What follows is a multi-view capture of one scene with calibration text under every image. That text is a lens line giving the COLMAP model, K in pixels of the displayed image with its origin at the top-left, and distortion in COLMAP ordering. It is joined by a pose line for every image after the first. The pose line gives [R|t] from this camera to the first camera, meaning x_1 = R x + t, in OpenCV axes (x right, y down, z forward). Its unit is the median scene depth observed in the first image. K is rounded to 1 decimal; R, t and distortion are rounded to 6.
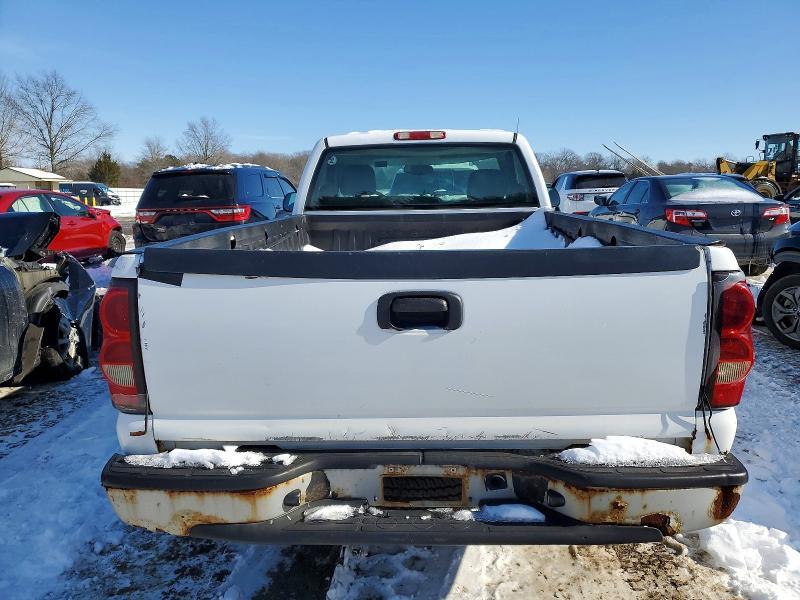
lens RADIAL K [[594.2, 0, 400.0], [0, 594.2, 300.0], [0, 0, 1]] dist [0.009675, 0.004638]
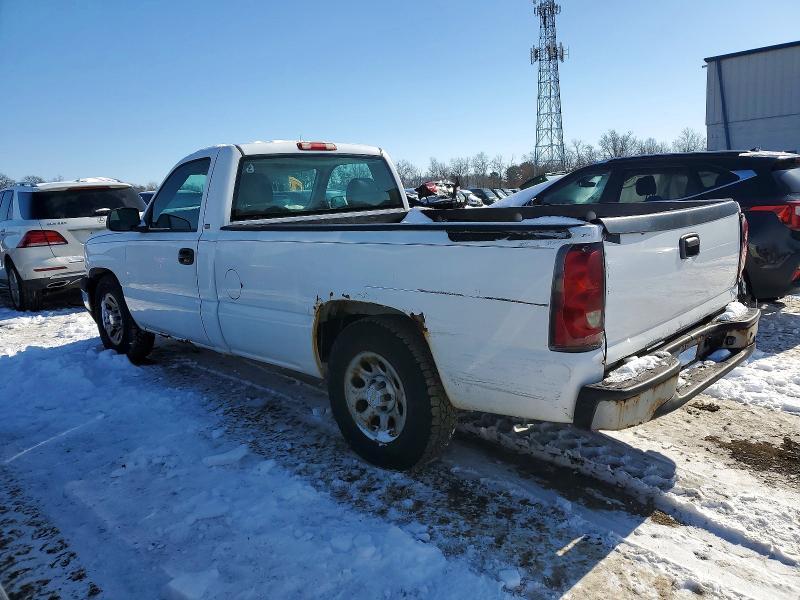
lens RADIAL K [[613.5, 0, 400.0], [0, 613.5, 300.0], [0, 0, 1]] dist [-0.012489, -0.003122]
pose [[0.679336, -0.140249, 0.720300, -0.703895], [0.172275, 0.984615, 0.029237, -0.010333], [-0.713319, 0.104228, 0.693046, 0.154618]]
